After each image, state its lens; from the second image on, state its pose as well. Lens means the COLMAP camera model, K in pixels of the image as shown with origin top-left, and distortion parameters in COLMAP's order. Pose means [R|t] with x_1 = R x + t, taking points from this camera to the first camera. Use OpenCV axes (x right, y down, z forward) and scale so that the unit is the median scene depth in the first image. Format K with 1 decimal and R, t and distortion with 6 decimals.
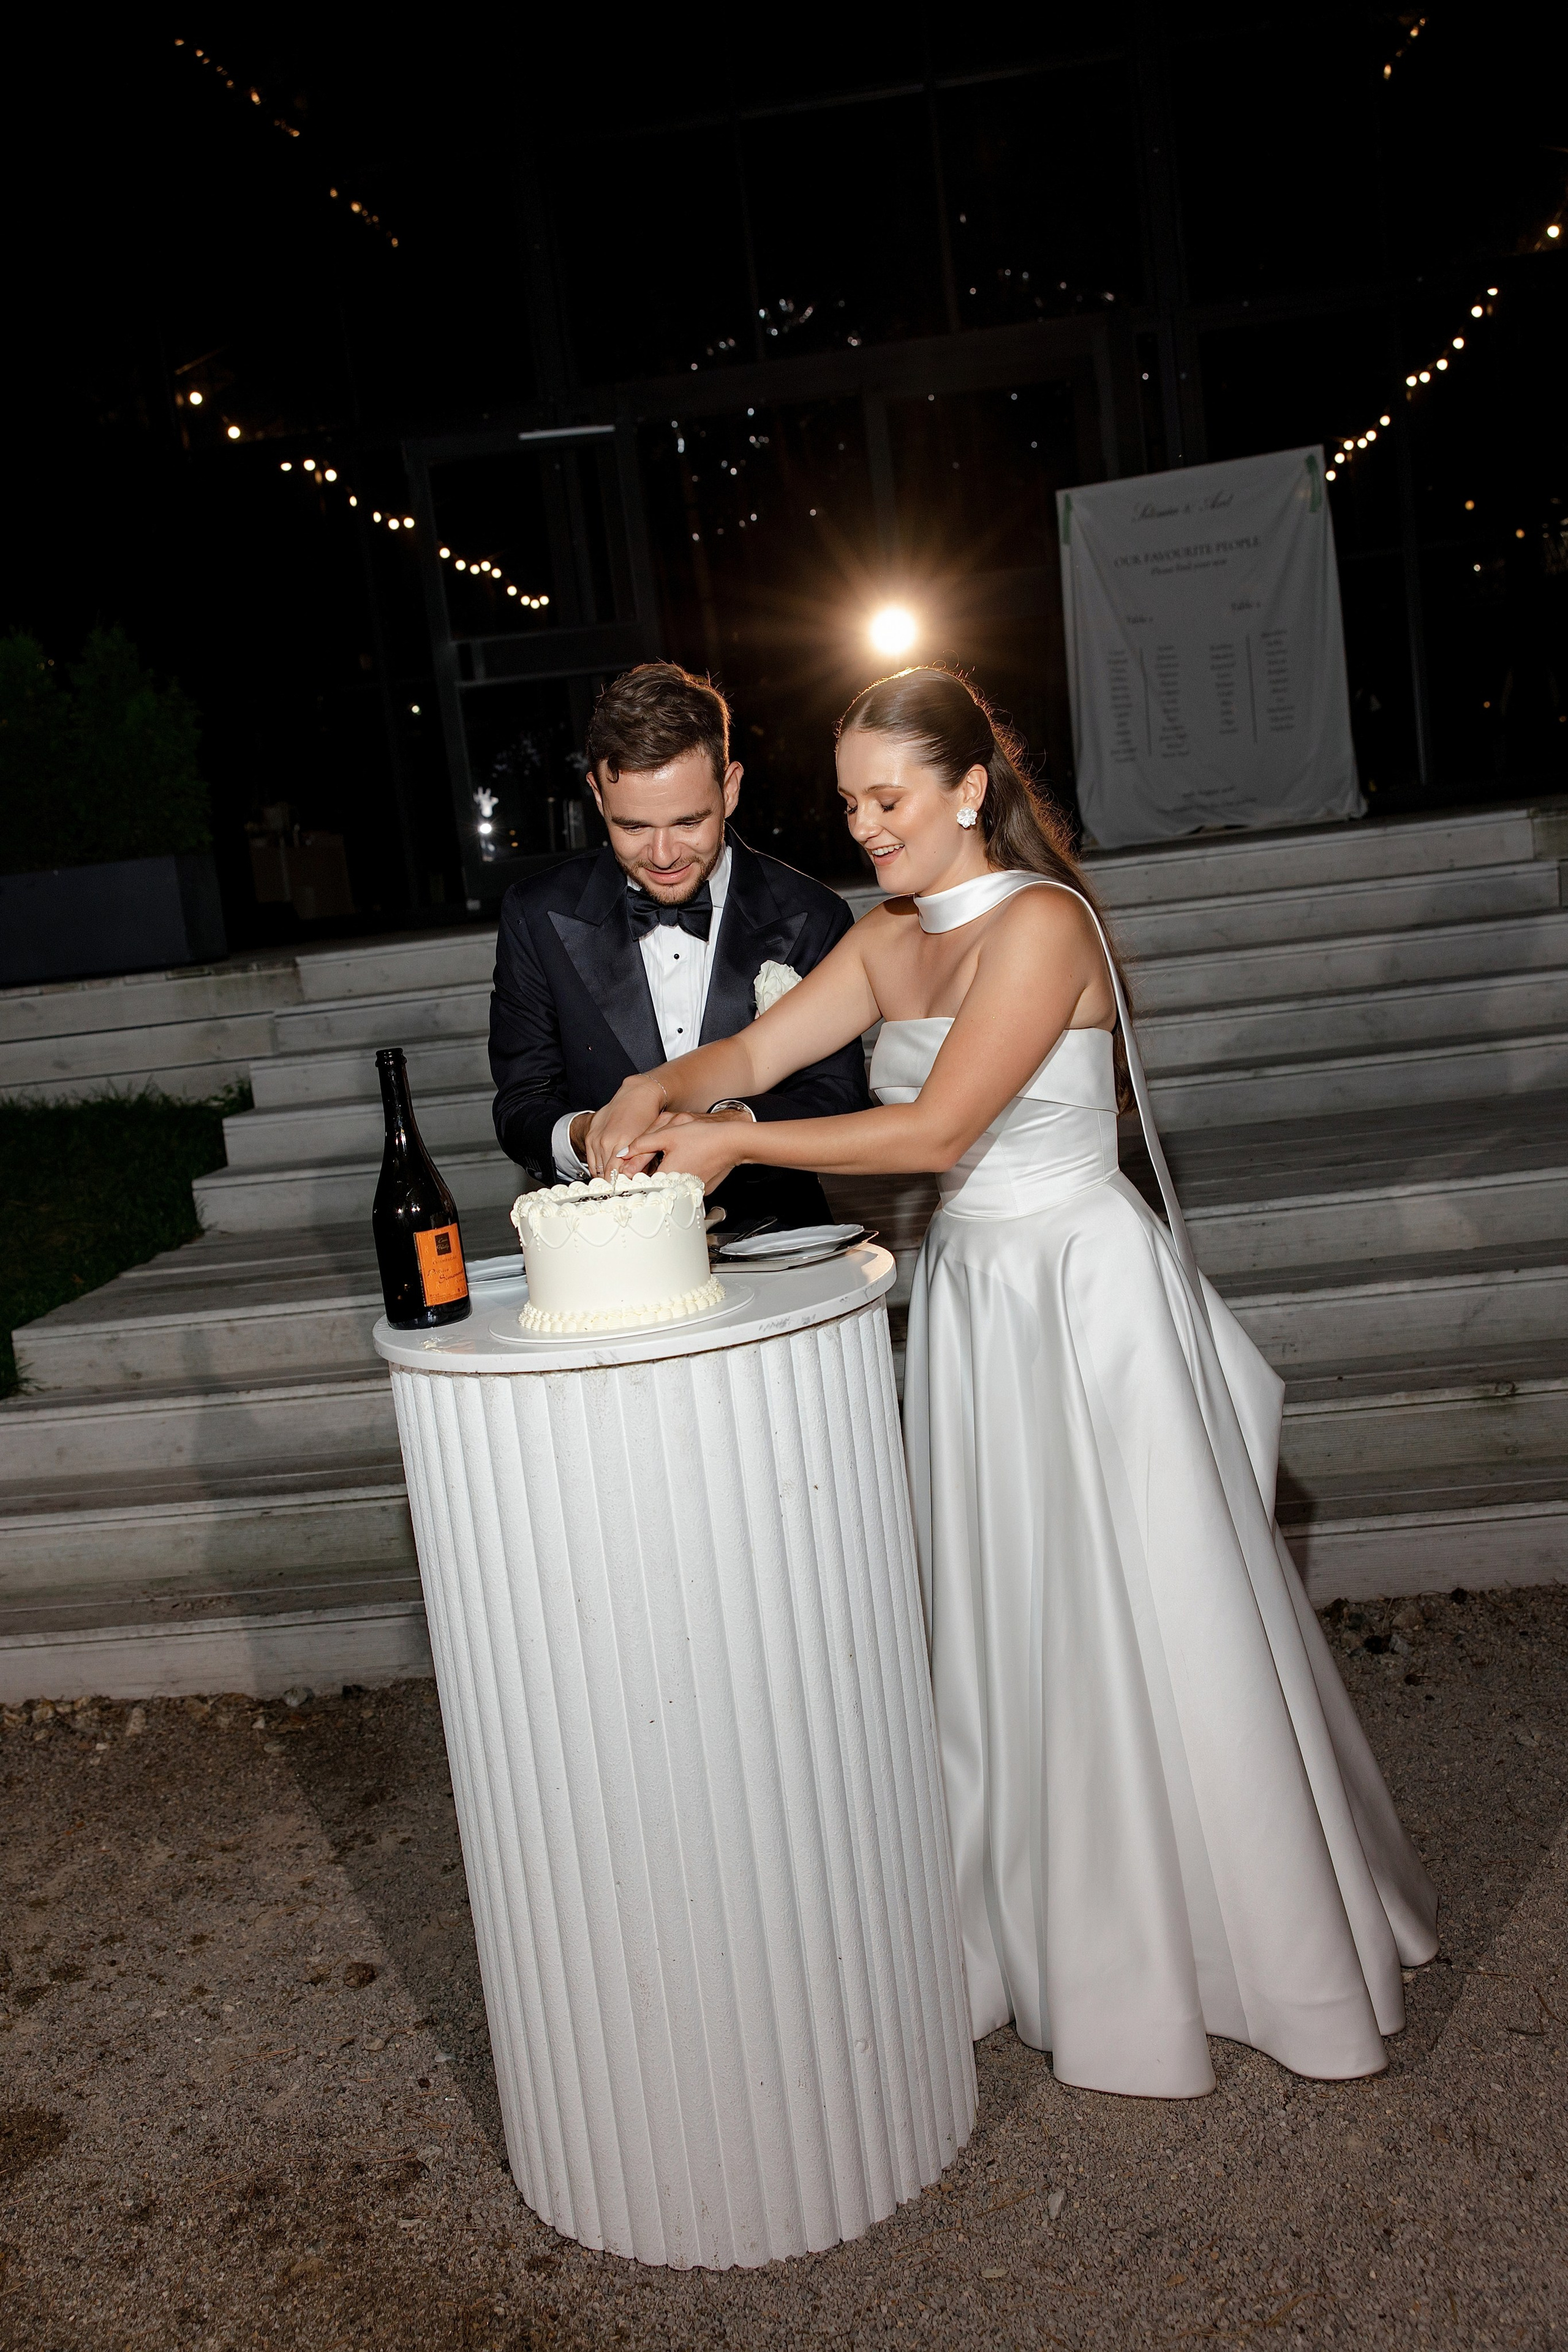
lens RADIAL K [[2168.3, 0, 773.2], [0, 2168.3, 1172.0], [0, 0, 1]] dist [0.006809, 0.002063]
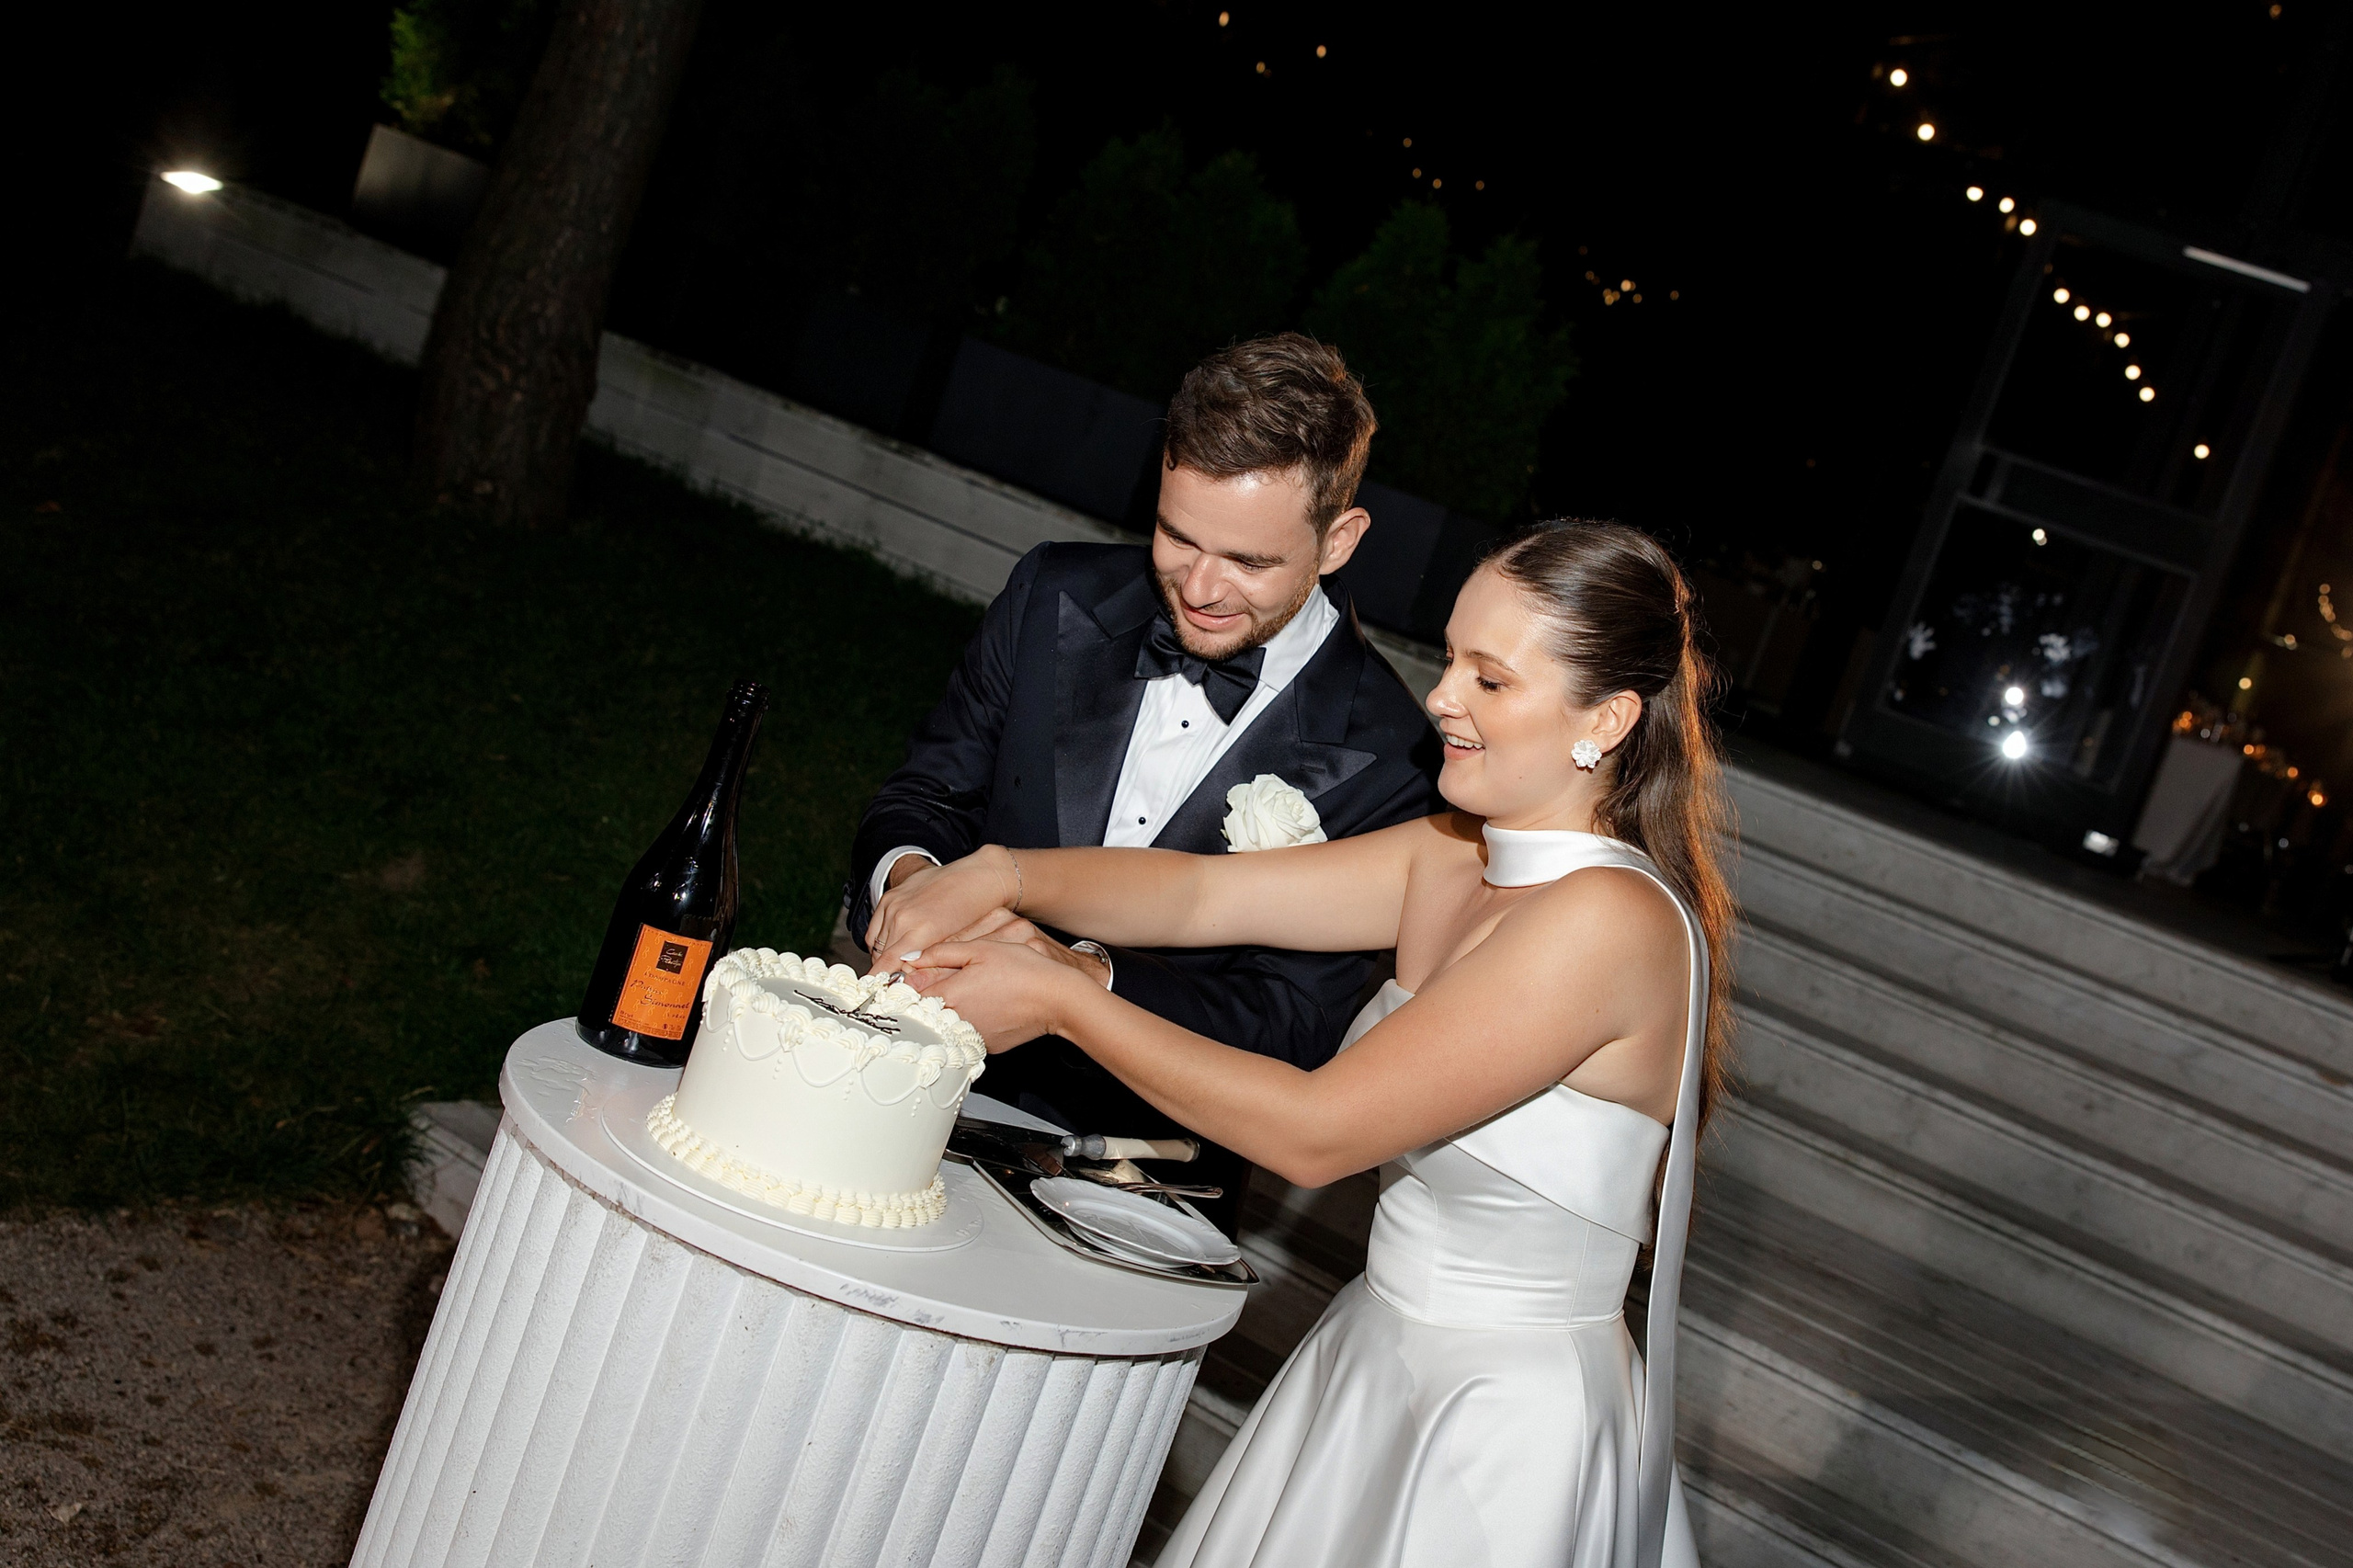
lens RADIAL K [[2600.3, 0, 1300.5], [0, 2600.3, 780.7], [0, 0, 1]] dist [-0.002754, -0.007531]
pose [[0.803447, 0.459305, -0.378831, 0.132805], [-0.491505, 0.870773, 0.013336, -0.057372], [0.336001, 0.175483, 0.925370, 0.123868]]
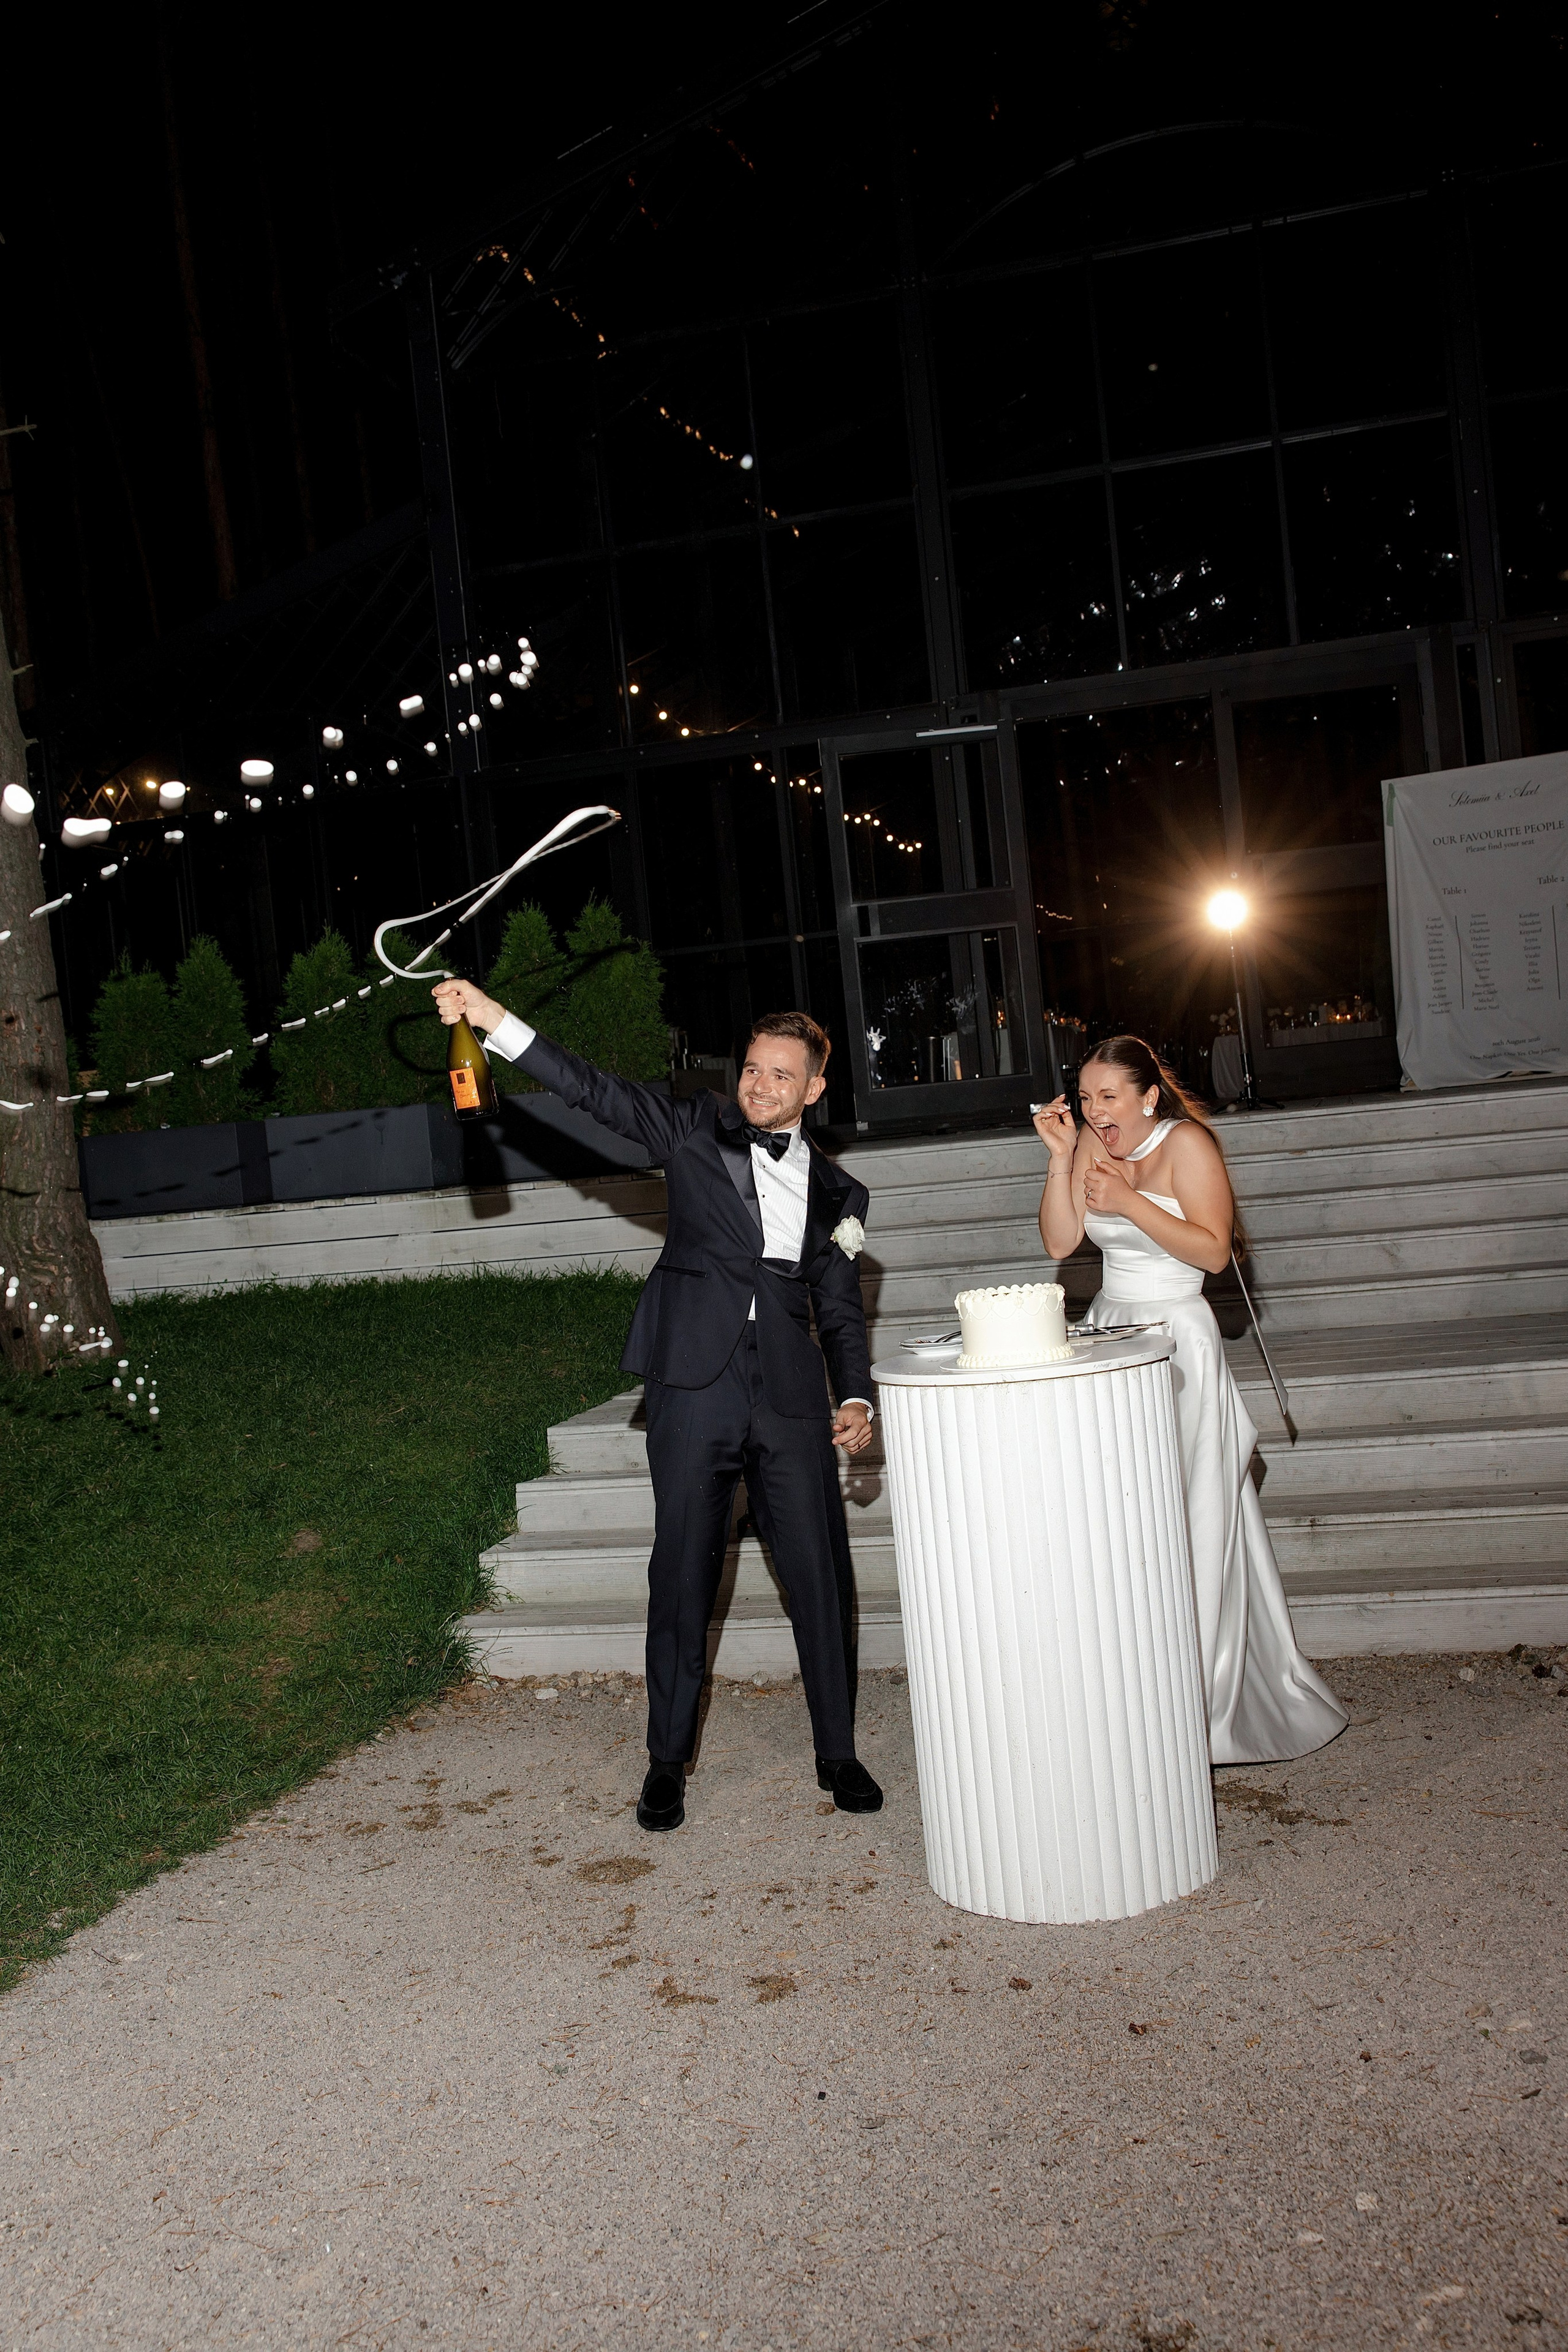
lens RADIAL K [[2227.3, 0, 772.9], [0, 2227.3, 1168.2], [0, 0, 1]] dist [0.003949, 0.020639]
pose [[0.987099, 0.025240, -0.158109, 0.007635], [-0.041593, 0.994018, -0.100991, 0.042966], [0.154614, 0.106264, 0.982244, -0.350317]]
